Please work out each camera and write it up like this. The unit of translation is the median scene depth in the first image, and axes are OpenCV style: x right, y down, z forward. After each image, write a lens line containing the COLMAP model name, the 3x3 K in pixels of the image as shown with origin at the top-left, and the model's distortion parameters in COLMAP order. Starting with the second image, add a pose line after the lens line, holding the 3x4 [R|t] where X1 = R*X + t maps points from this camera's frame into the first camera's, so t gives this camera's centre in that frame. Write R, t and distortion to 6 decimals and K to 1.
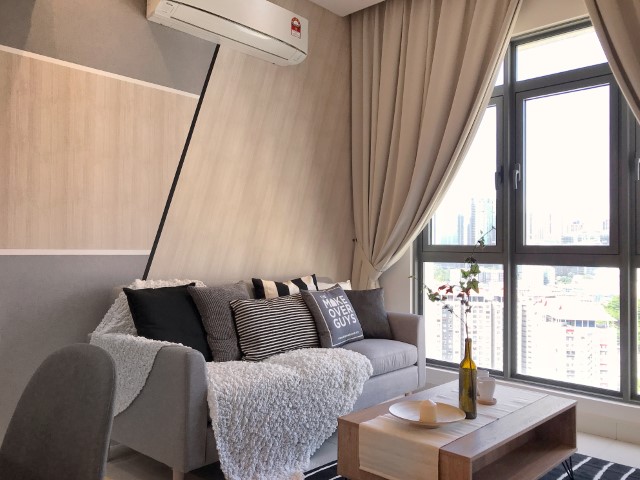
lens RADIAL K [[518.0, 0, 311.7], [0, 518.0, 241.3], [0, 0, 1]] dist [0.055443, -0.104263]
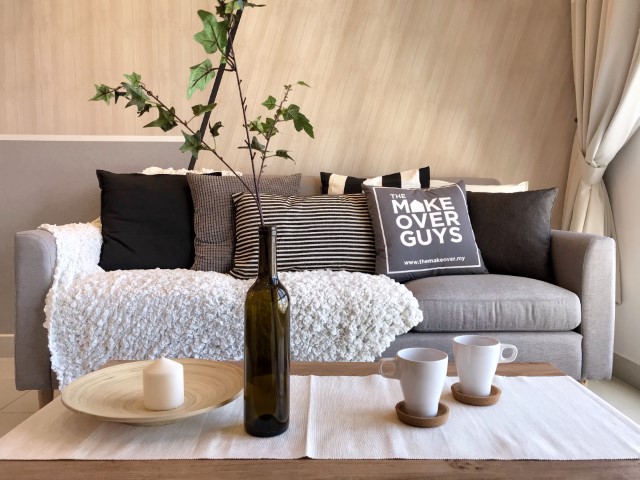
lens RADIAL K [[518.0, 0, 311.7], [0, 518.0, 241.3], [0, 0, 1]] dist [0.055443, -0.104263]
pose [[0.725676, 0.050102, -0.686210, 0.414821], [0.015194, 0.995935, 0.088783, 0.116132], [0.687869, -0.074854, 0.721965, 0.533480]]
